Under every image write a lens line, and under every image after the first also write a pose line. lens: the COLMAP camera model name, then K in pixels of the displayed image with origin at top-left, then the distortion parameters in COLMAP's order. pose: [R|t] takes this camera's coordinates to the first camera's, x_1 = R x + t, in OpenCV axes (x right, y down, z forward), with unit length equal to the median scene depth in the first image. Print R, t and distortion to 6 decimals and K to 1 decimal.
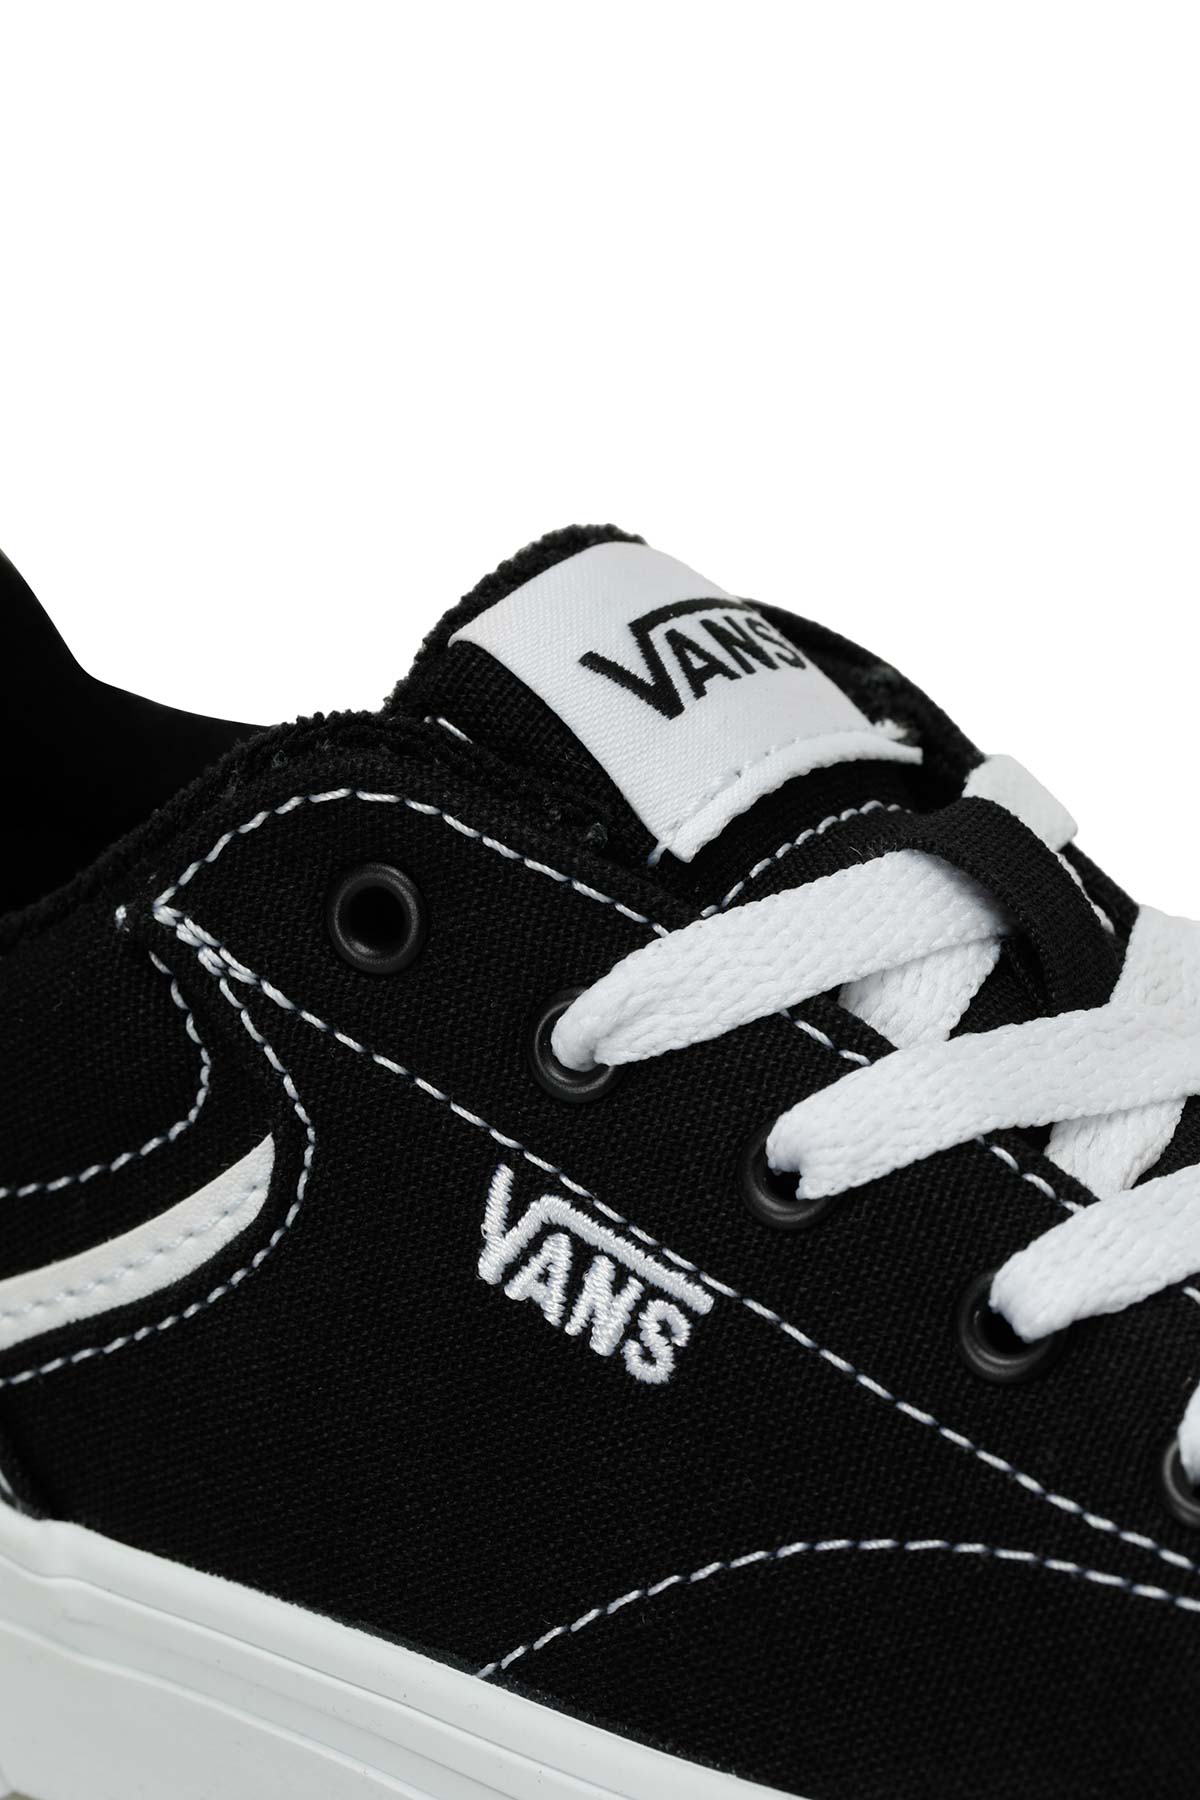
lens RADIAL K [[5669.2, 0, 600.0], [0, 5669.2, 900.0], [0, 0, 1]] dist [0.128616, 0.838398]
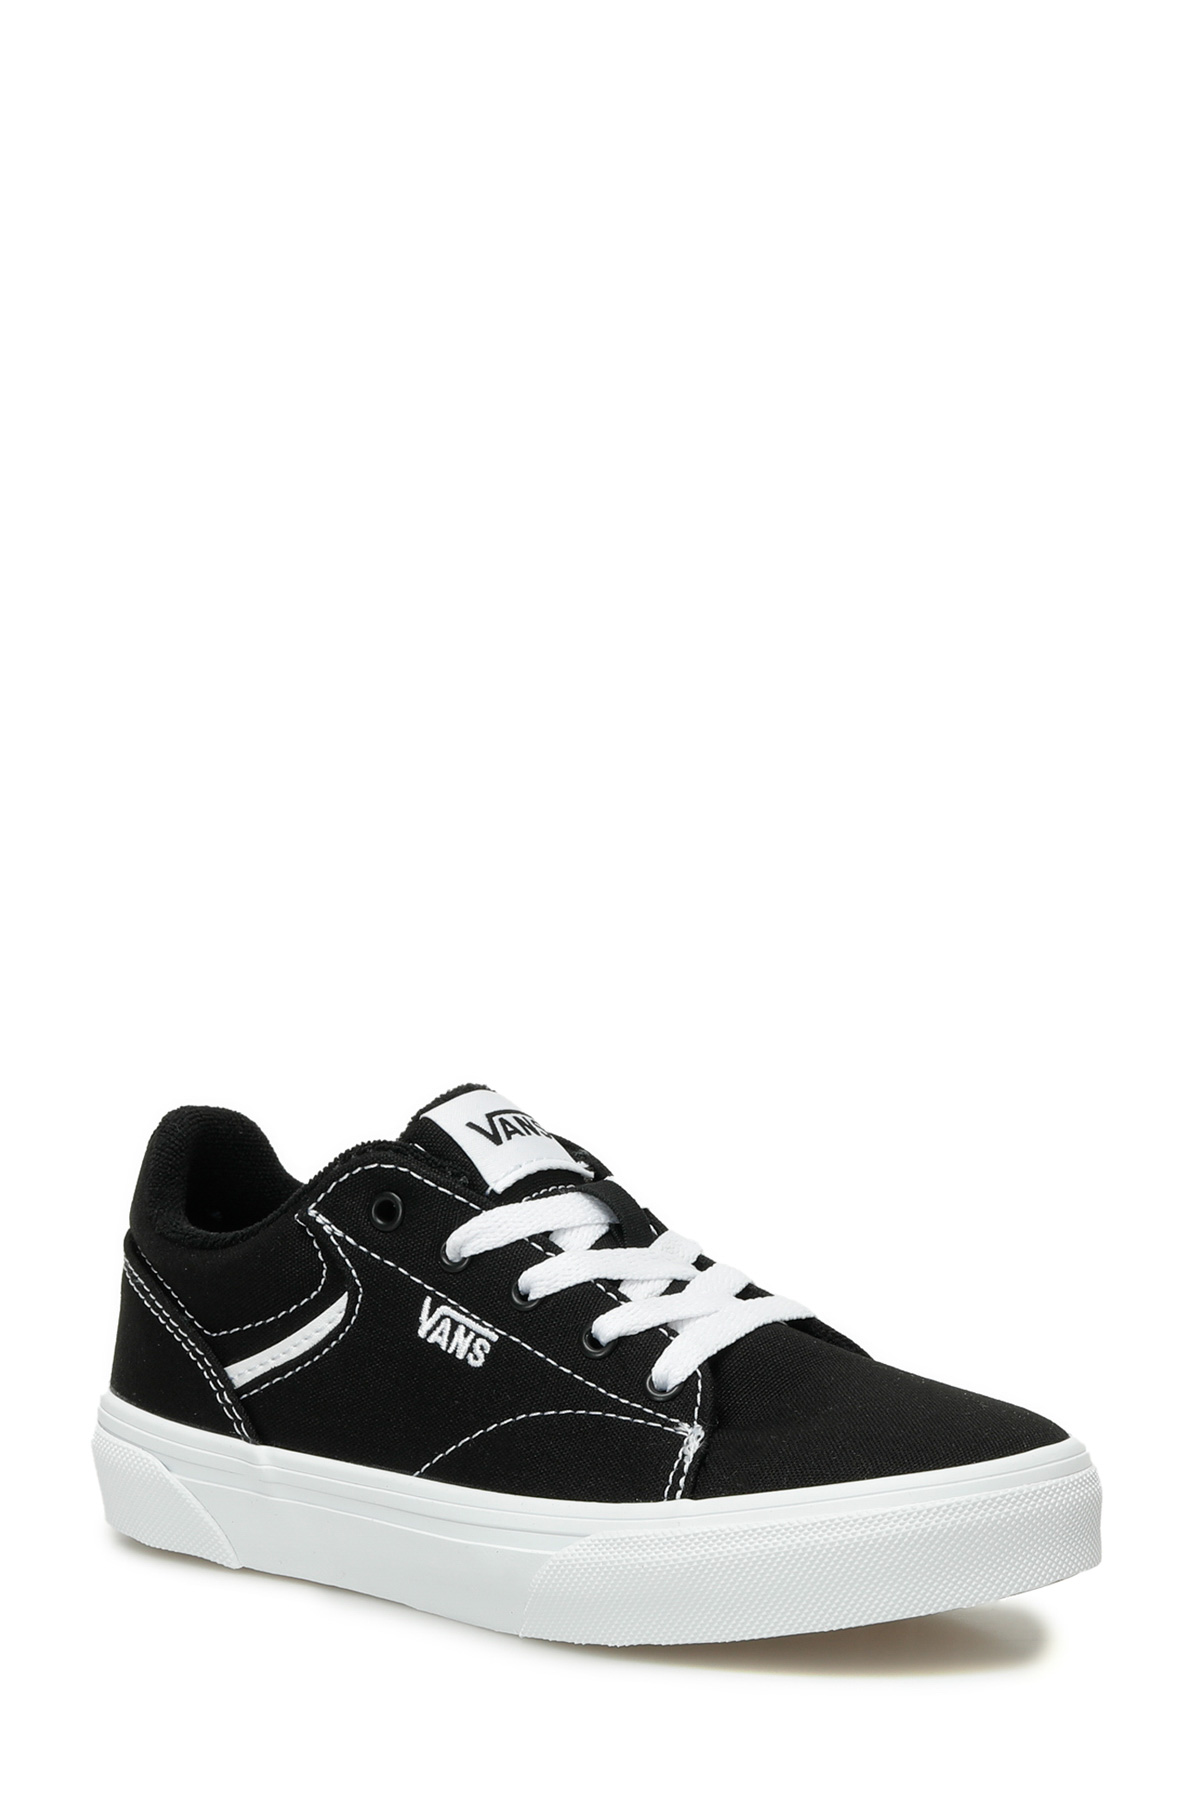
lens RADIAL K [[5669.2, 0, 600.0], [0, 5669.2, 900.0], [0, 0, 1]] dist [0.128616, 0.838398]
pose [[0.999048, 0.015923, -0.040620, 0.179970], [-0.024041, 0.977835, -0.207990, 0.439788], [0.036408, 0.208768, 0.977287, -1.795799]]
